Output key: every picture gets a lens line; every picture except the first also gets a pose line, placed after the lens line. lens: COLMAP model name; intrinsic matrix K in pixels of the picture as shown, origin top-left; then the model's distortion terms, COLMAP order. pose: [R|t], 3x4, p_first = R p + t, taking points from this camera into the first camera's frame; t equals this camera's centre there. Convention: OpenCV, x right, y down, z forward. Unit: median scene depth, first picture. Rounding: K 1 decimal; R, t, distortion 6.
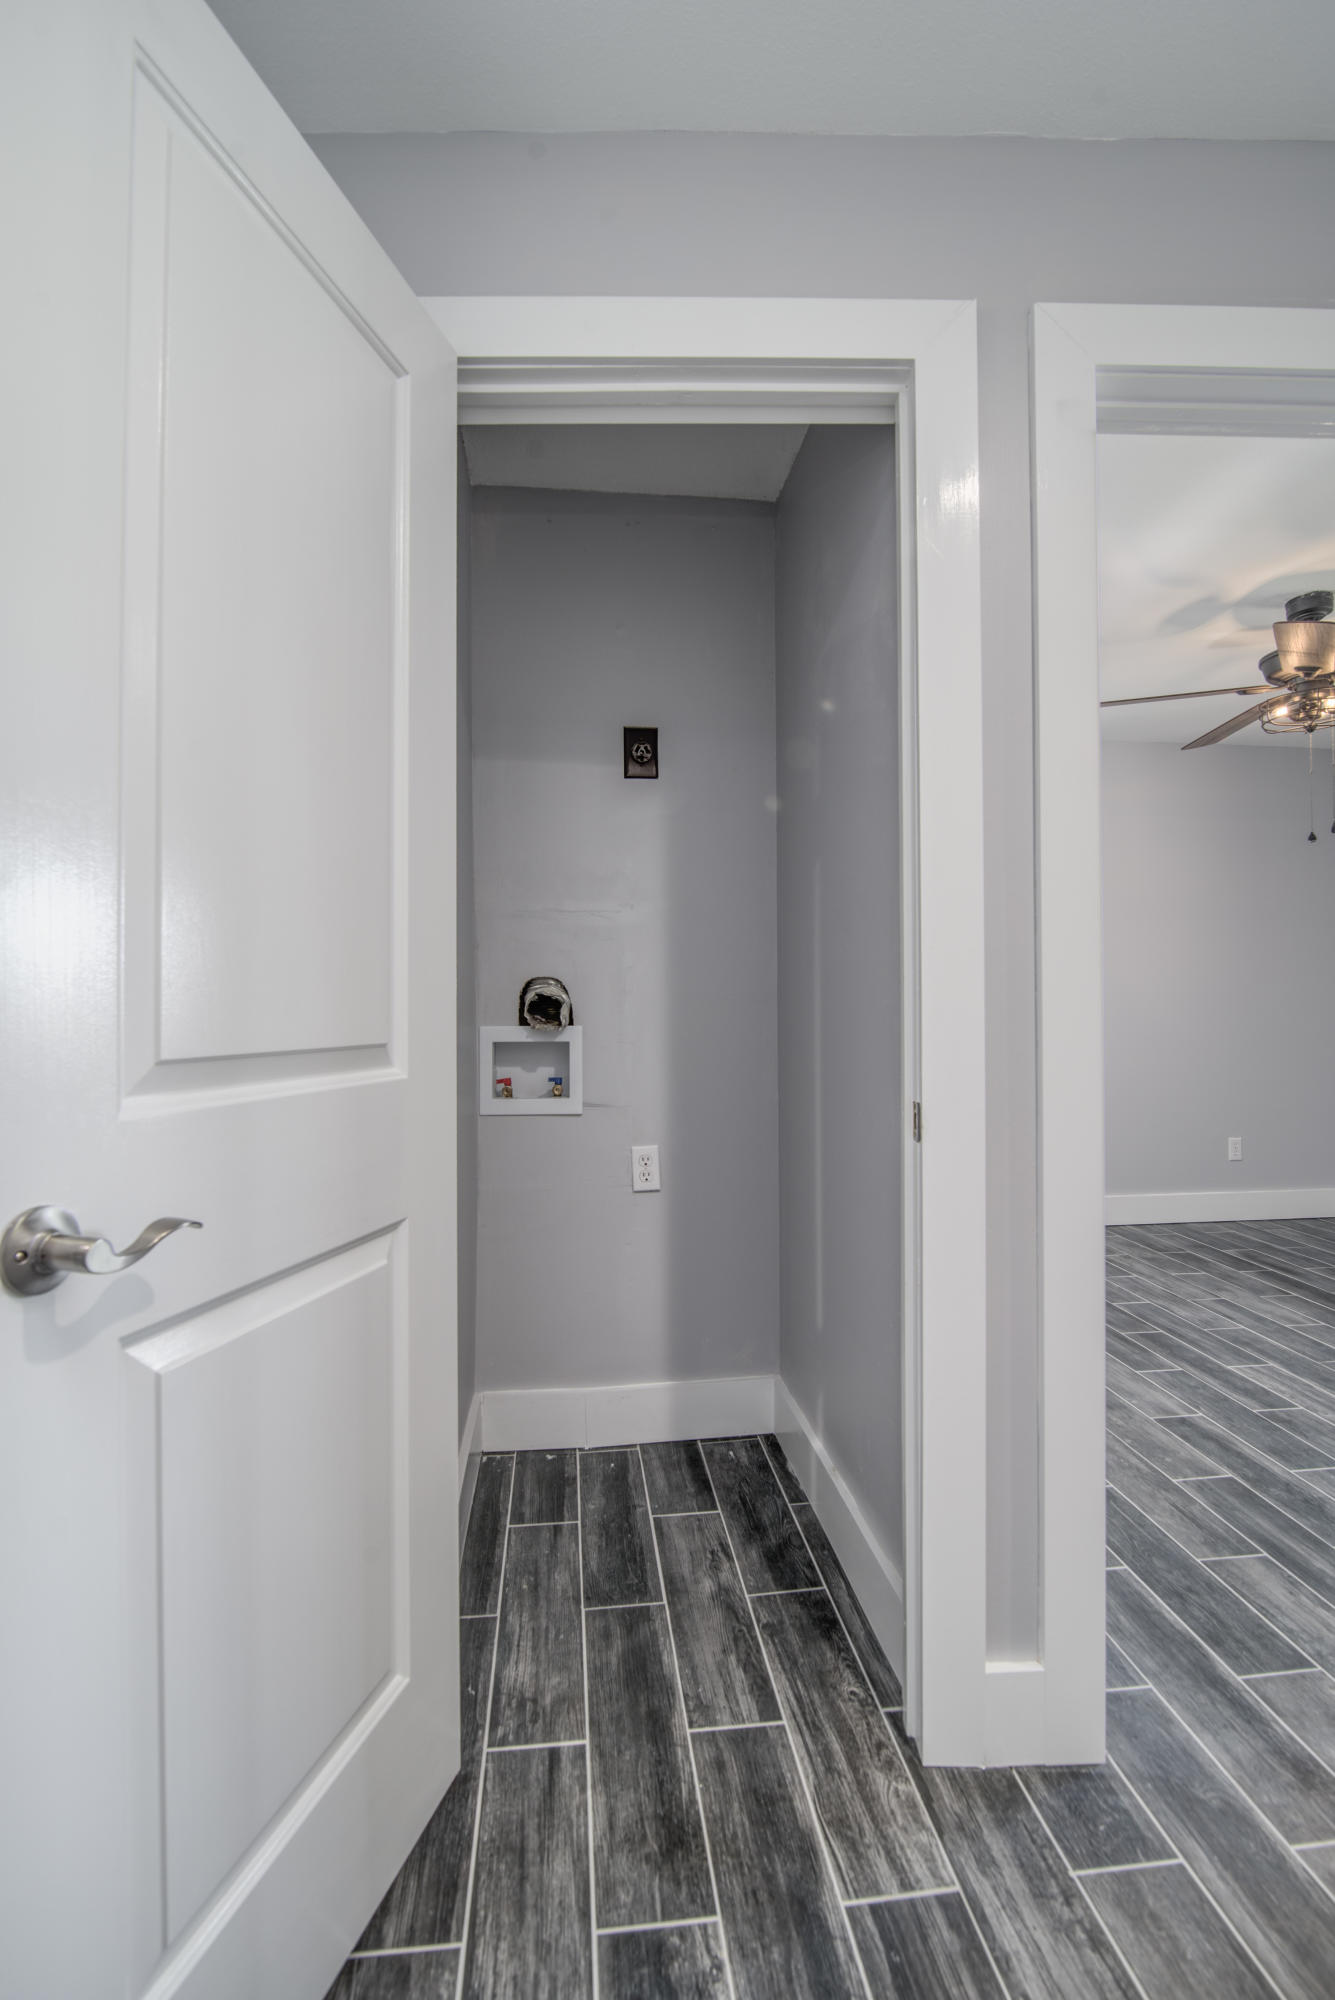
lens RADIAL K [[924.2, 0, 678.6], [0, 924.2, 989.1], [0, 0, 1]] dist [-0.019831, 0.001098]
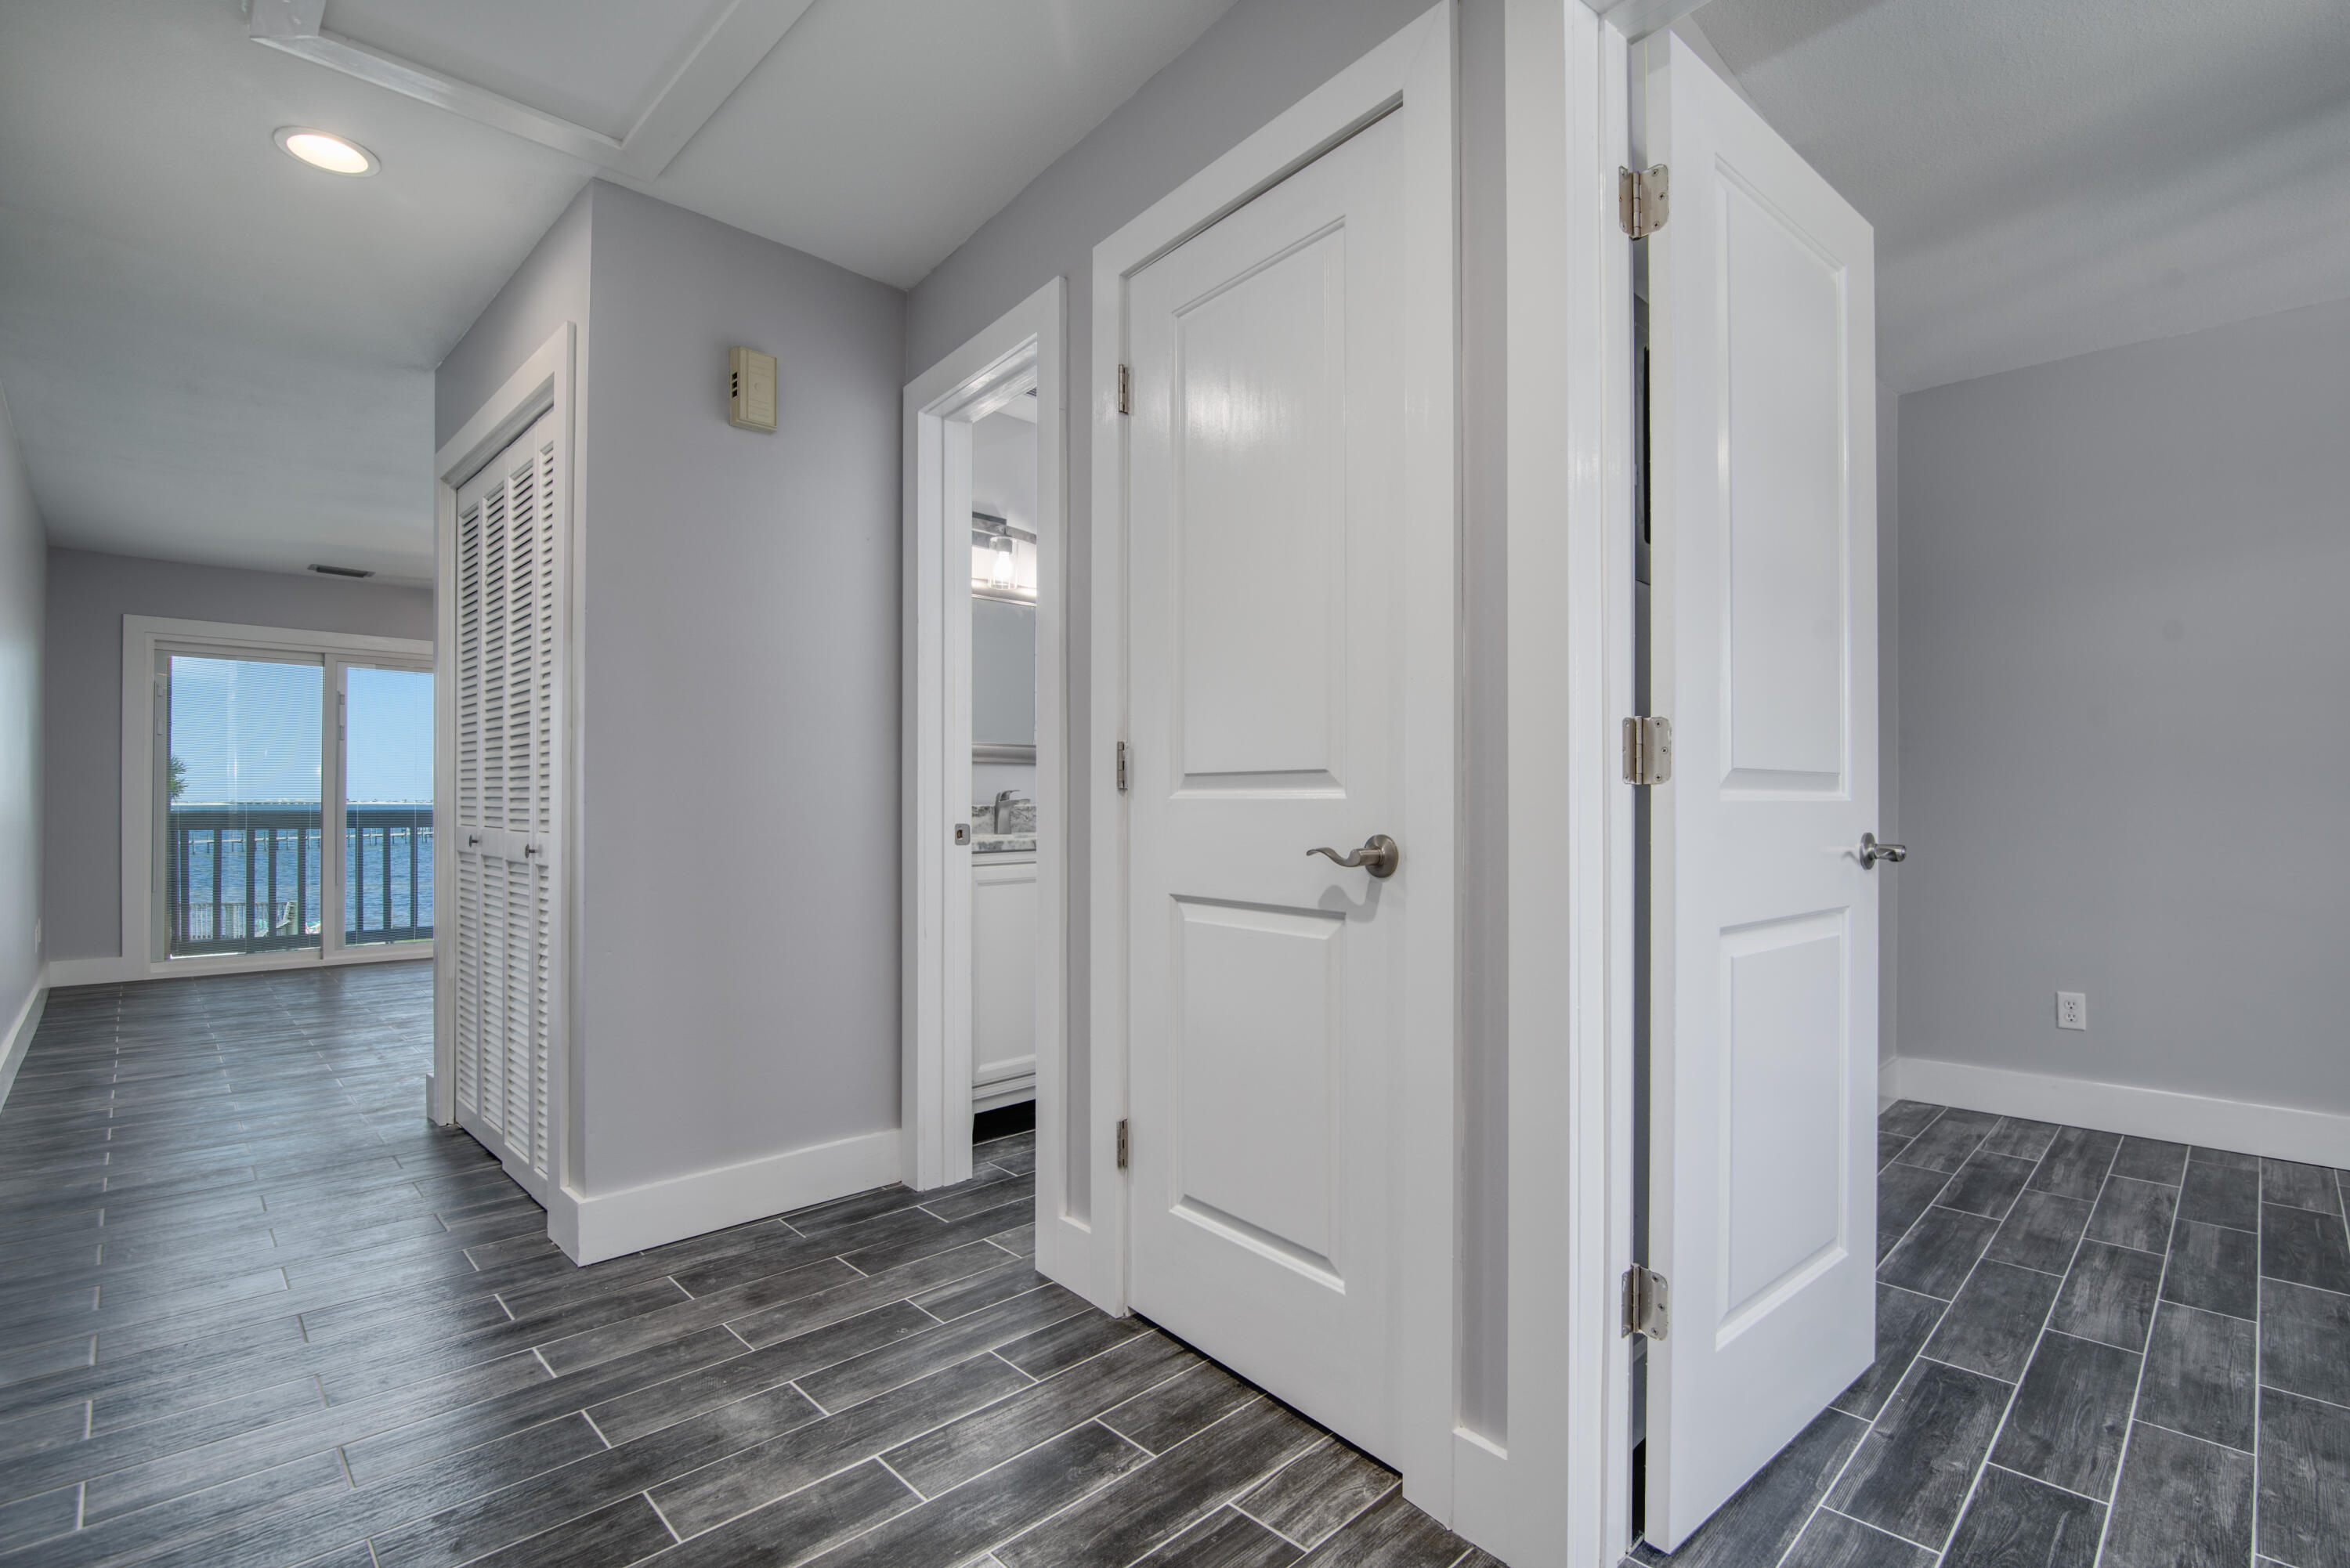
lens RADIAL K [[1085.8, 0, 1217.3], [0, 1085.8, 800.3], [0, 0, 1]] dist [-0.019831, 0.001098]
pose [[0.629951, 0.003995, -0.776624, 0.547989], [0.006544, 0.999924, 0.010452, 0.035762], [0.776607, -0.011666, 0.629877, 0.051427]]
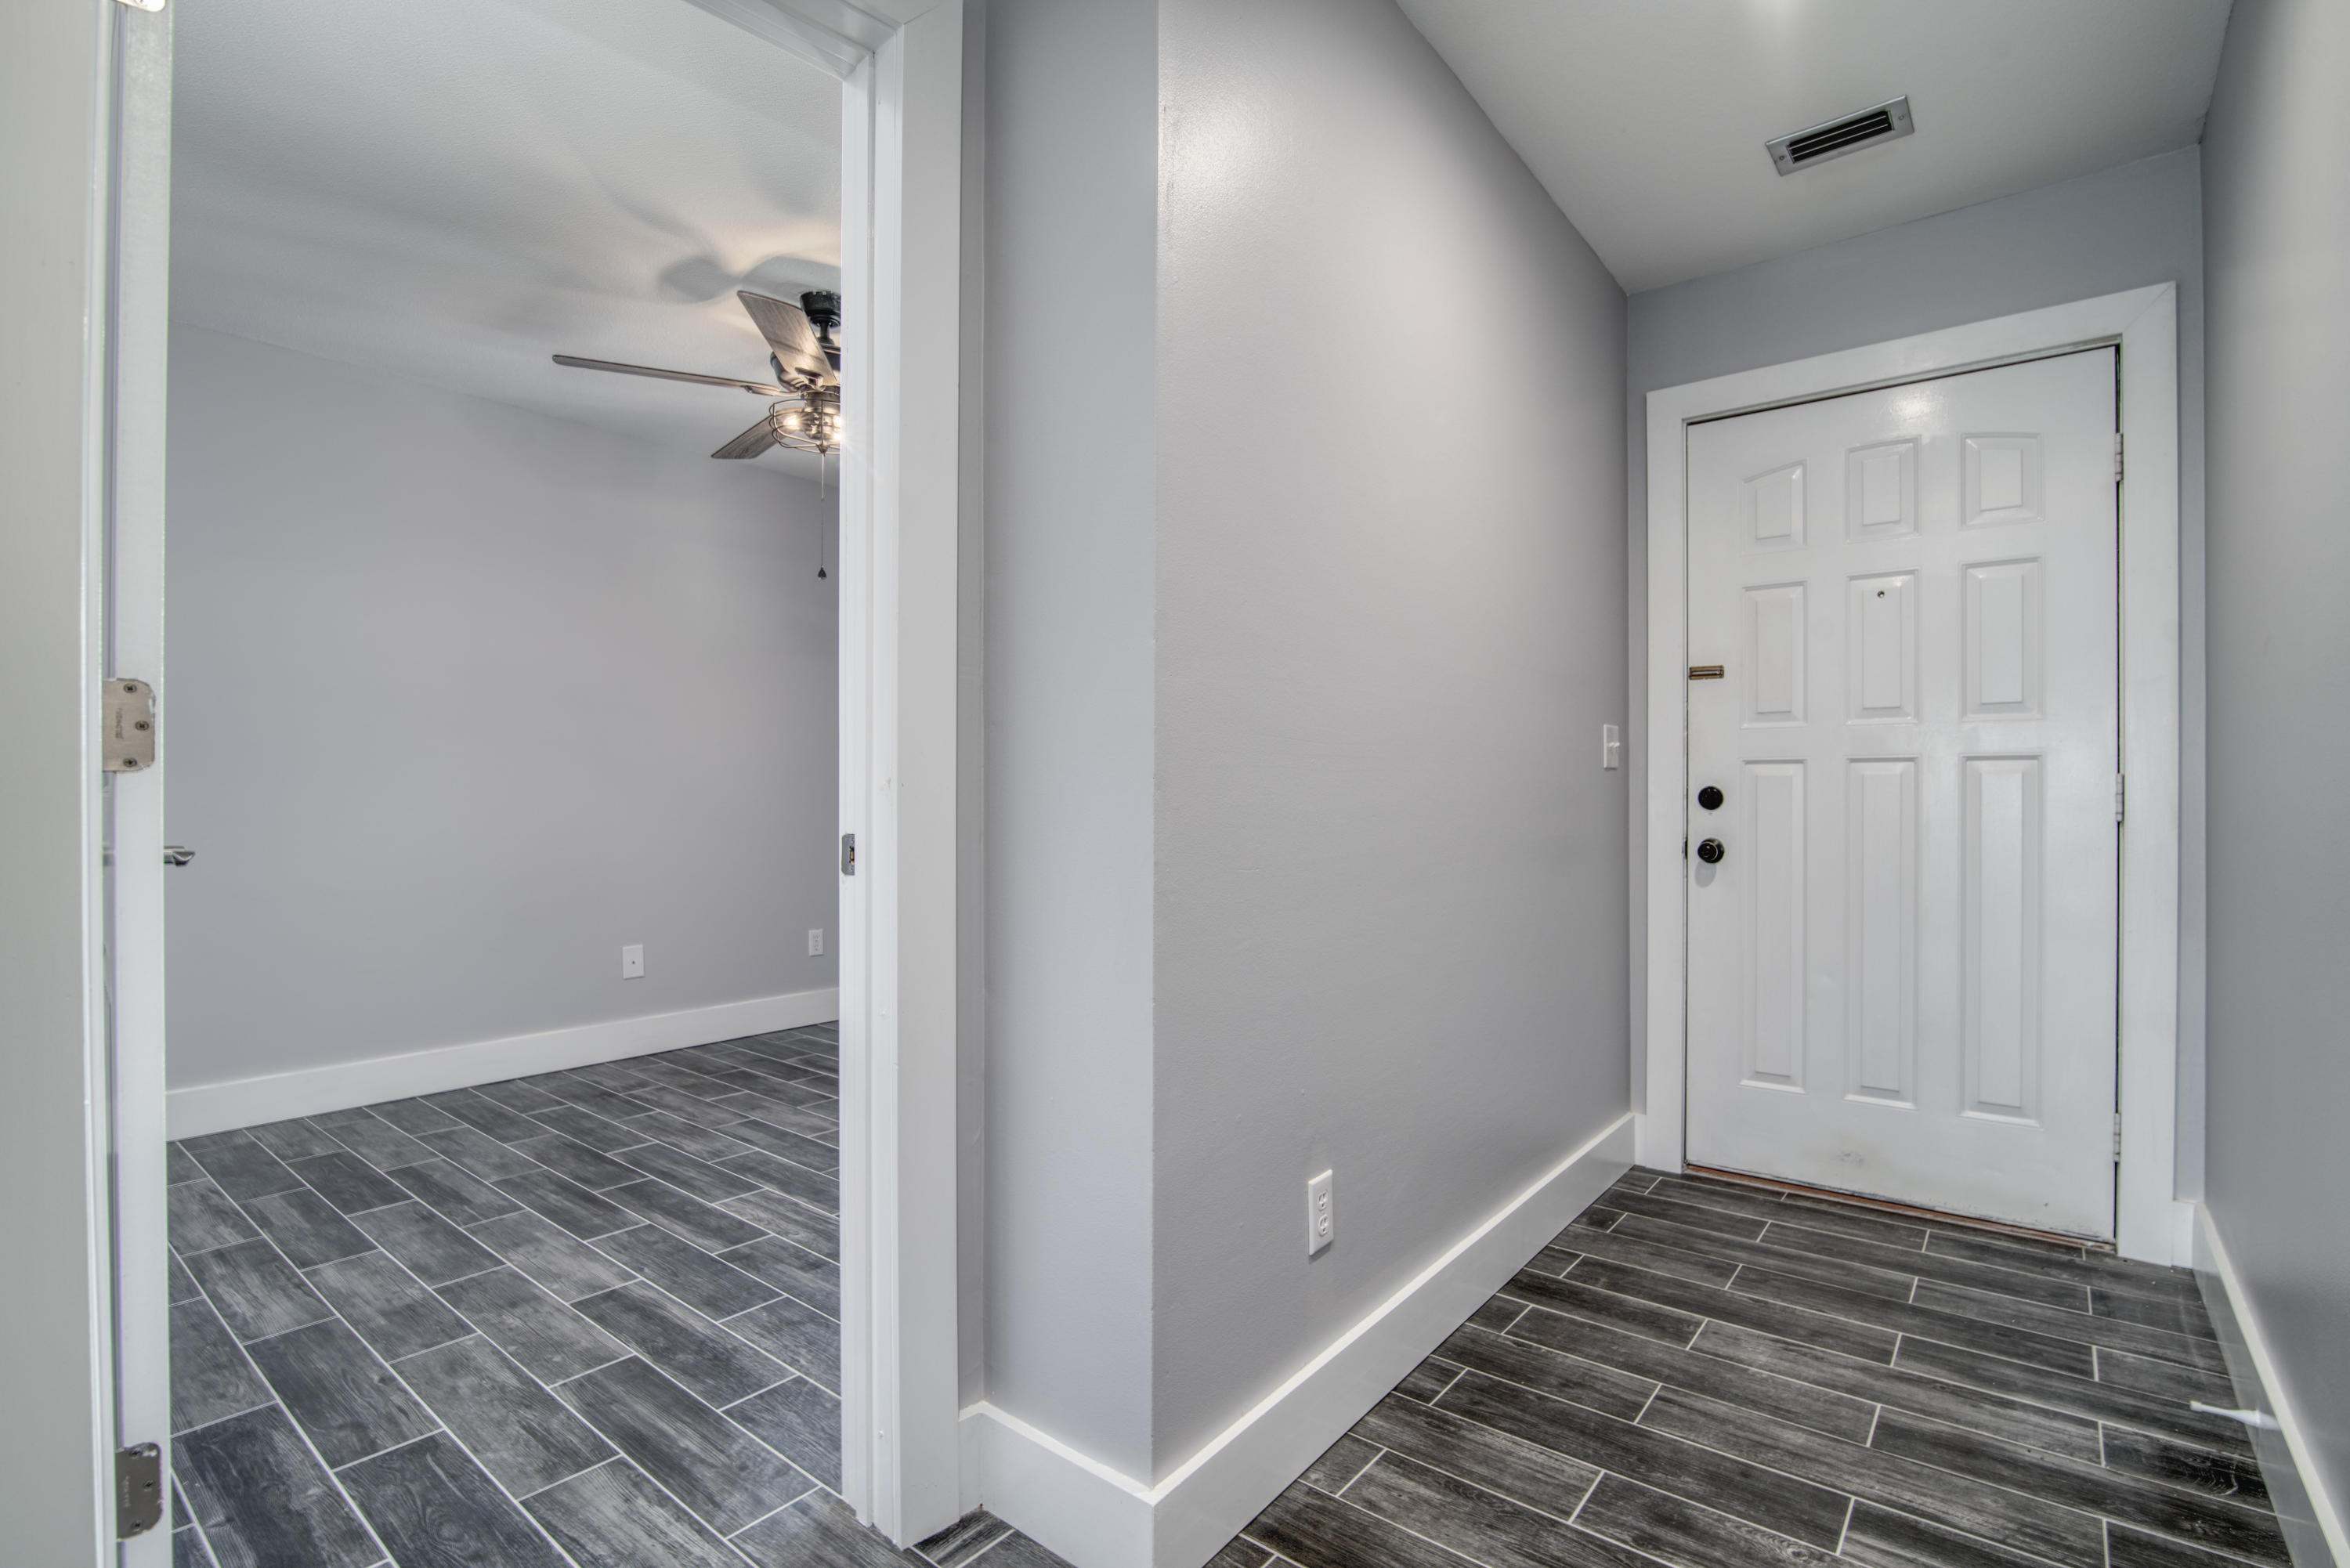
lens RADIAL K [[1085.8, 0, 1190.8], [0, 1085.8, 794.2], [0, 0, 1]] dist [-0.019831, 0.001098]
pose [[0.712143, -0.000140, 0.702035, 0.256592], [-0.008529, 0.999924, 0.008852, 0.038196], [-0.701983, -0.012292, 0.712088, 0.019434]]
